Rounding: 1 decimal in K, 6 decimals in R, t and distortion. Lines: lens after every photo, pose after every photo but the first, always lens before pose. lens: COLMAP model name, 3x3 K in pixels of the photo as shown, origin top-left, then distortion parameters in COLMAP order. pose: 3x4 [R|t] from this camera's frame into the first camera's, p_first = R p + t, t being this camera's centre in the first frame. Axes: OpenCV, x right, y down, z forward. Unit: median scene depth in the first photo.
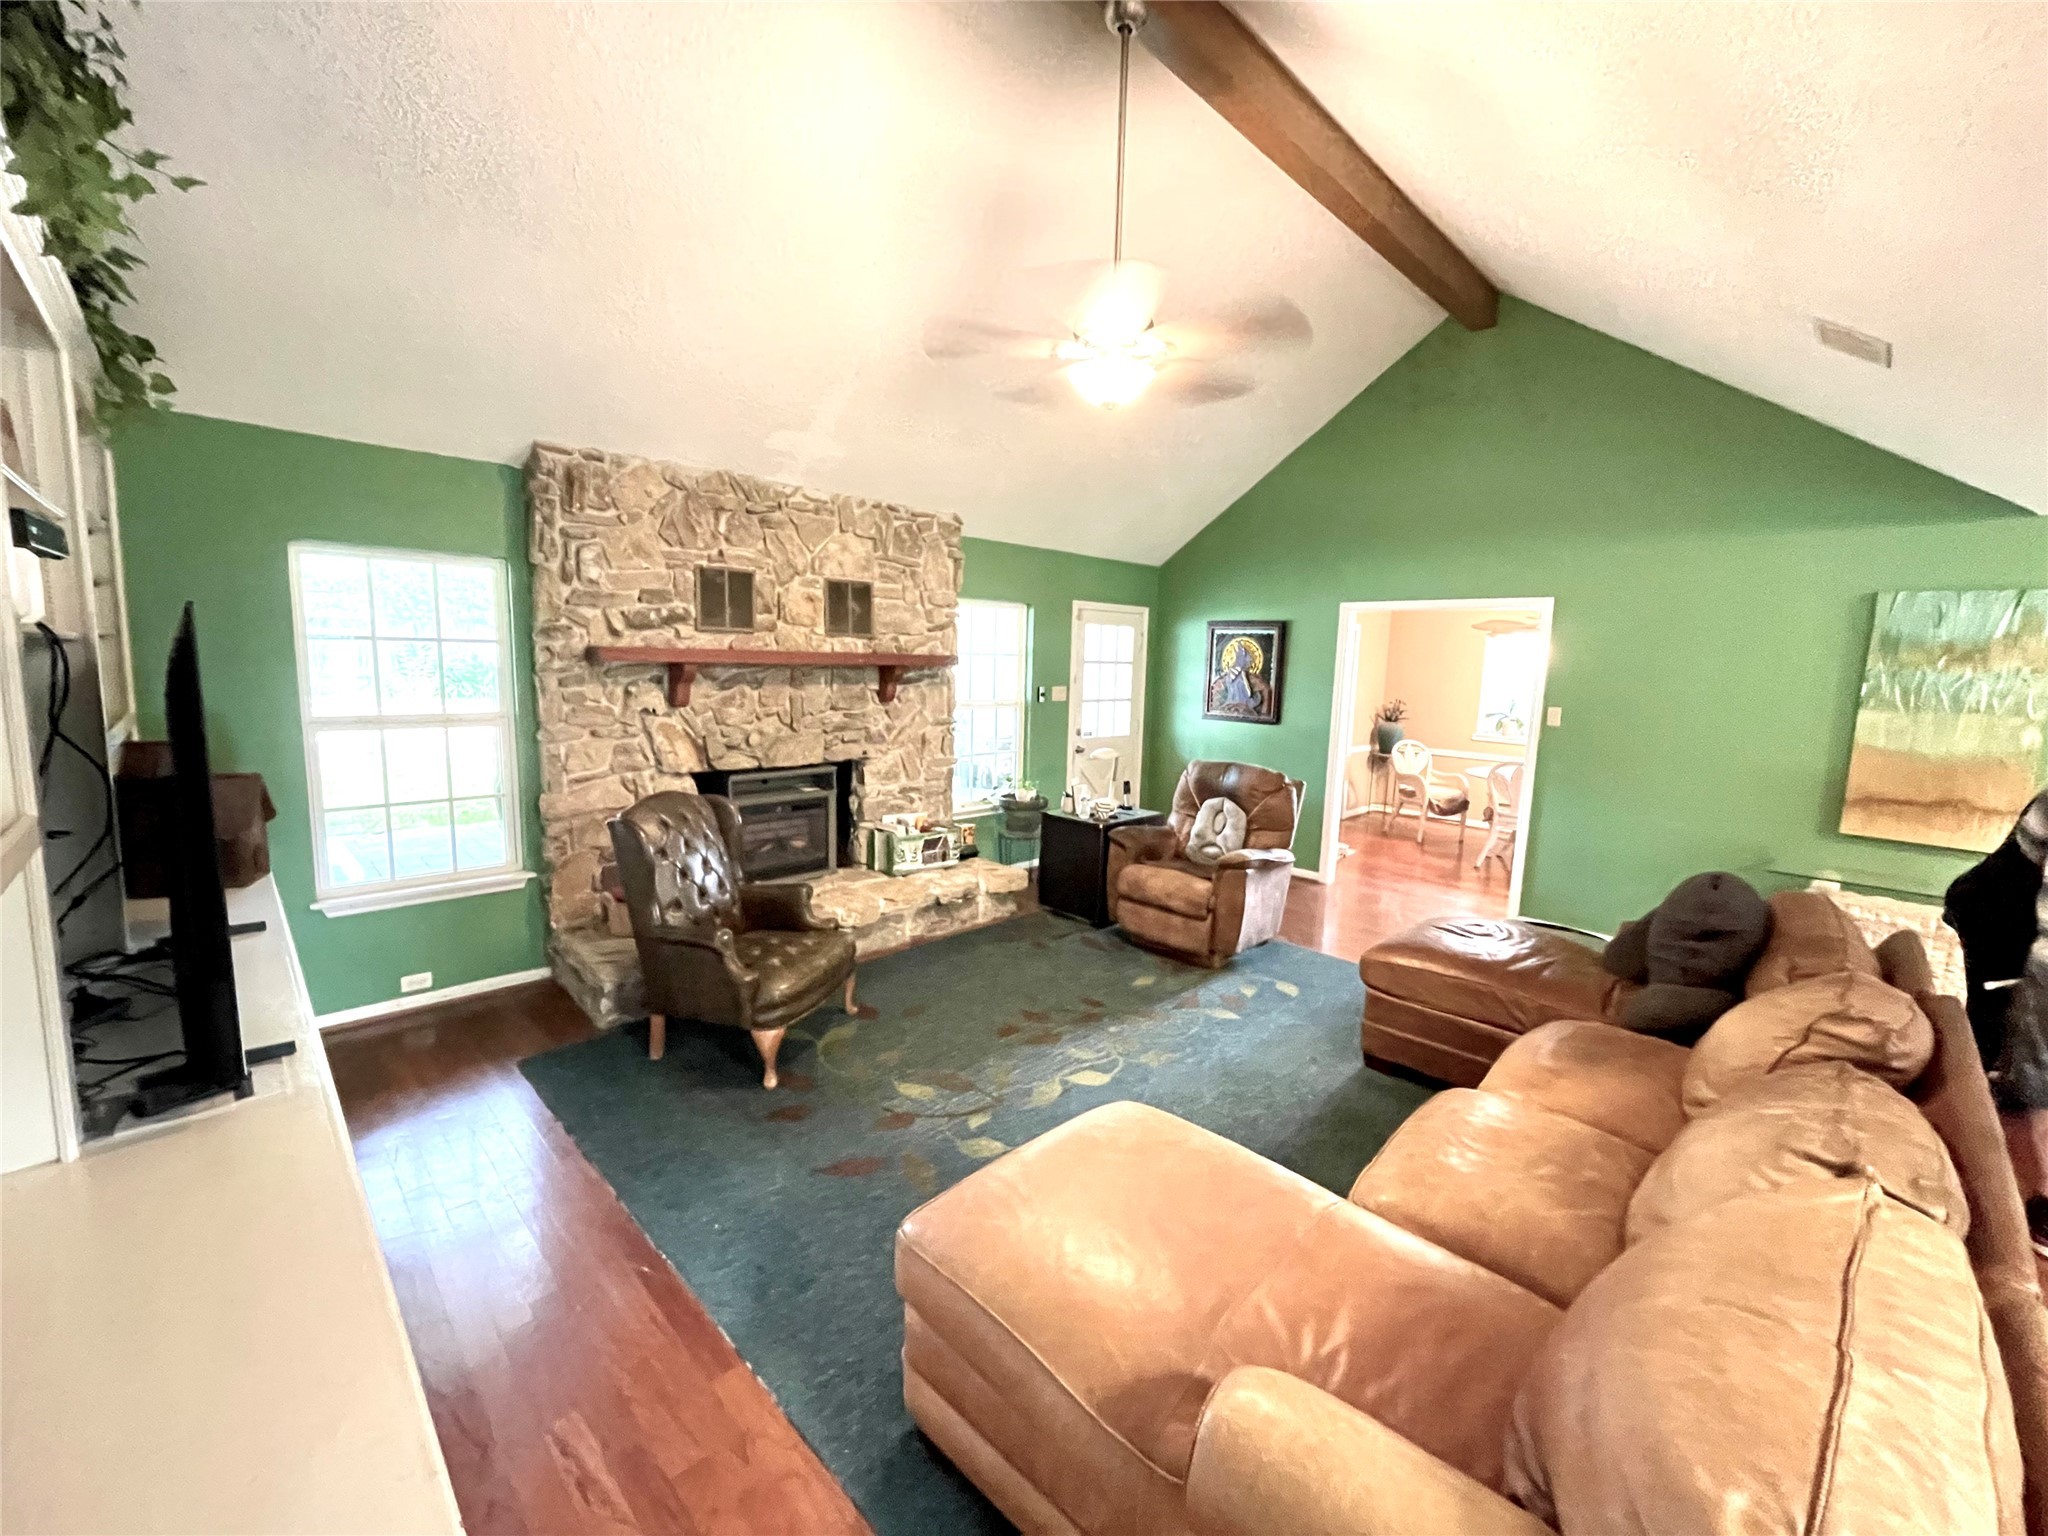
lens RADIAL K [[829.8, 0, 1025.4], [0, 829.8, 766.1], [0, 0, 1]] dist [-0.003075, -0.000012]
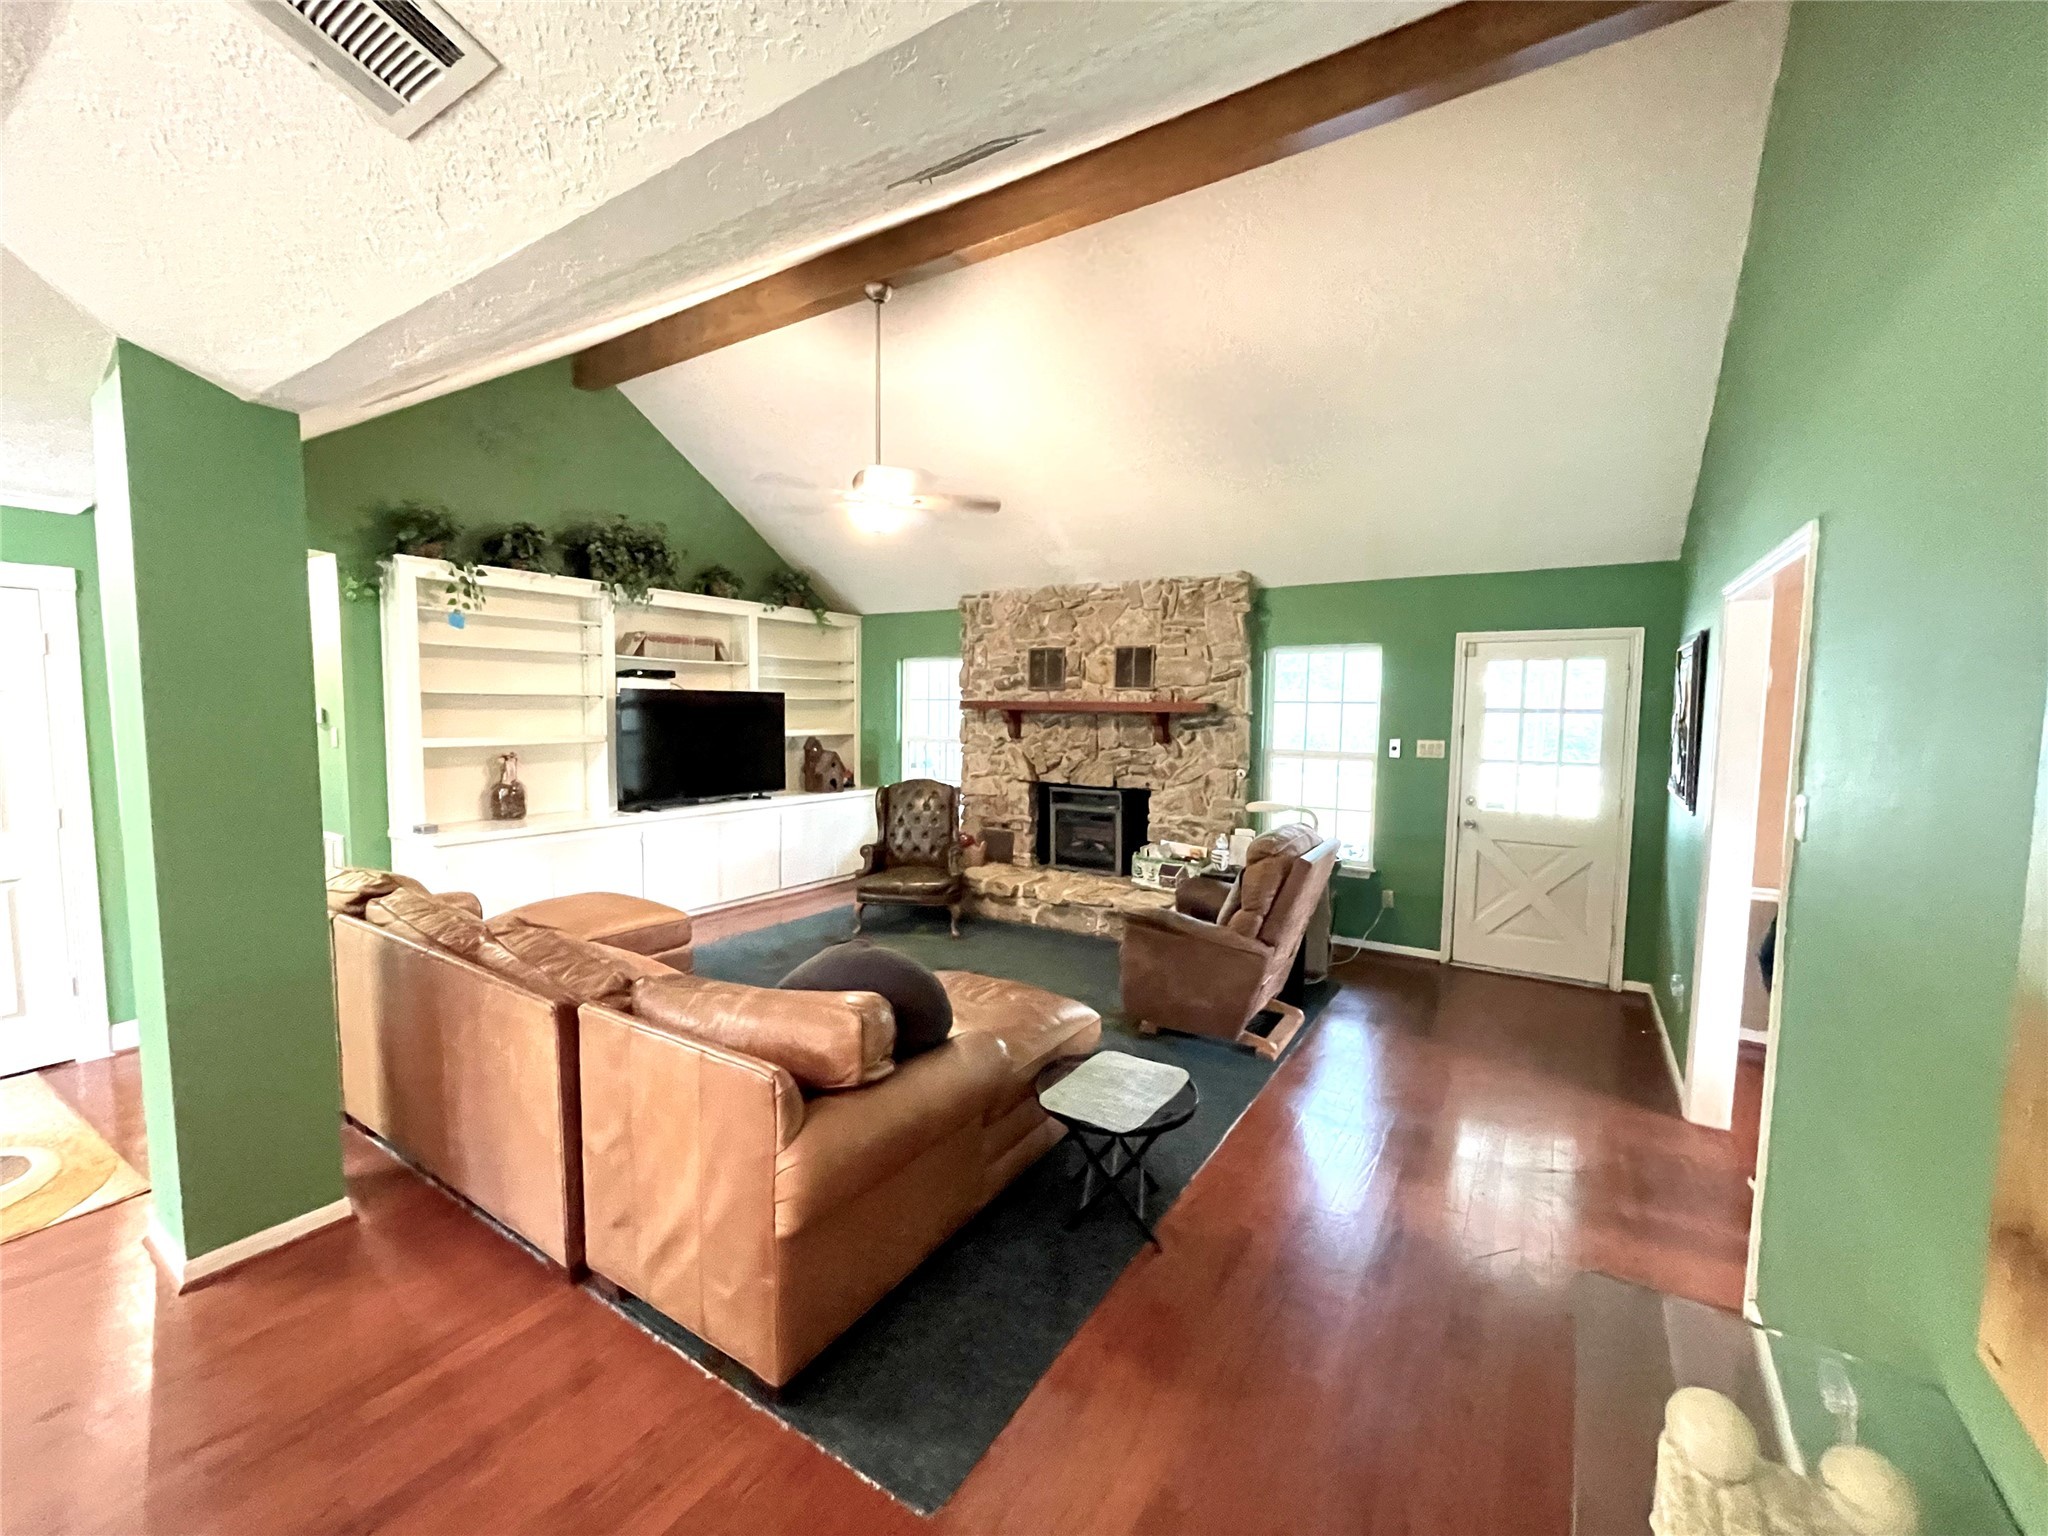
lens RADIAL K [[829.8, 0, 1026.4], [0, 829.8, 764.3], [0, 0, 1]] dist [-0.003075, -0.000012]
pose [[0.213853, 0.046894, -0.975740, 1.005179], [-0.133911, 0.990825, 0.018269, -0.045867], [0.967644, 0.126755, 0.218170, 0.590885]]
